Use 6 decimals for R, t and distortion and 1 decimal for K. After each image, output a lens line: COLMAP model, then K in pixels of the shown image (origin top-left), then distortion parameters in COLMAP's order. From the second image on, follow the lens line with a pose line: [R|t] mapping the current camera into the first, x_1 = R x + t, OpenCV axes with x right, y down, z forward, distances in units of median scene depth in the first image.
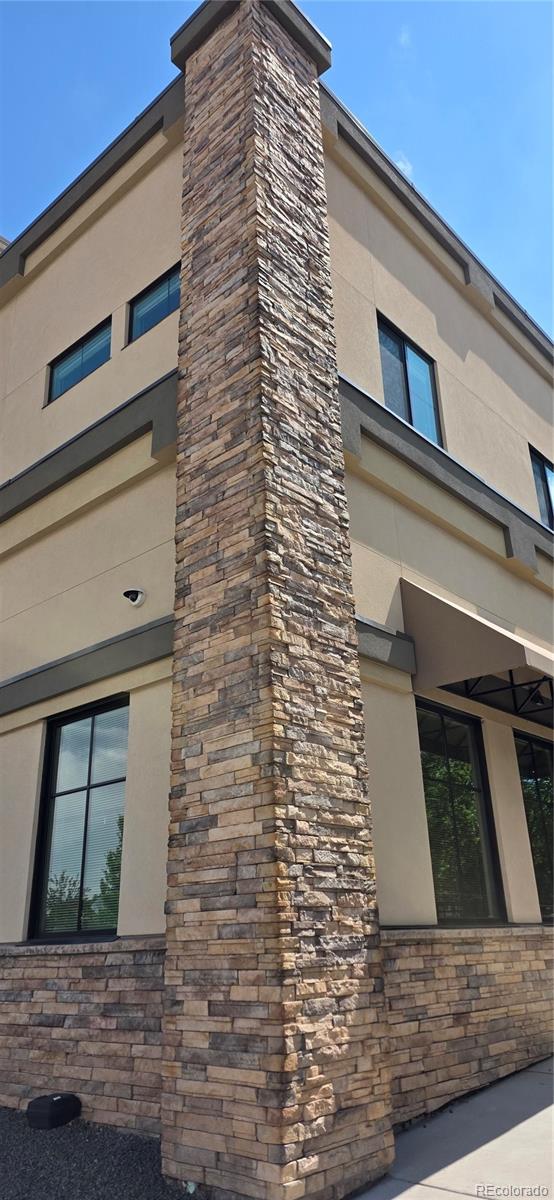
lens RADIAL K [[785.5, 0, 277.0], [0, 785.5, 600.0], [0, 0, 1]] dist [0.081462, -0.085625]
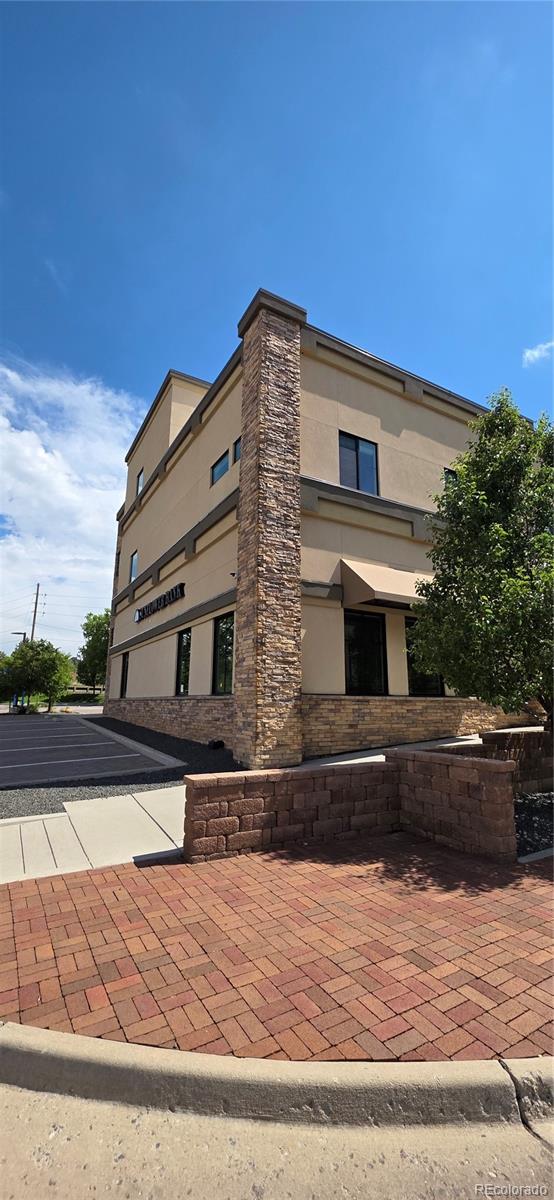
lens RADIAL K [[467.3, 0, 277.0], [0, 467.3, 600.0], [0, 0, 1]] dist [0.000578, 0.000004]
pose [[0.948864, -0.029206, -0.314332, 0.545980], [0.087473, 0.981048, 0.172897, -0.220067], [0.303325, -0.191551, 0.933436, -0.537248]]
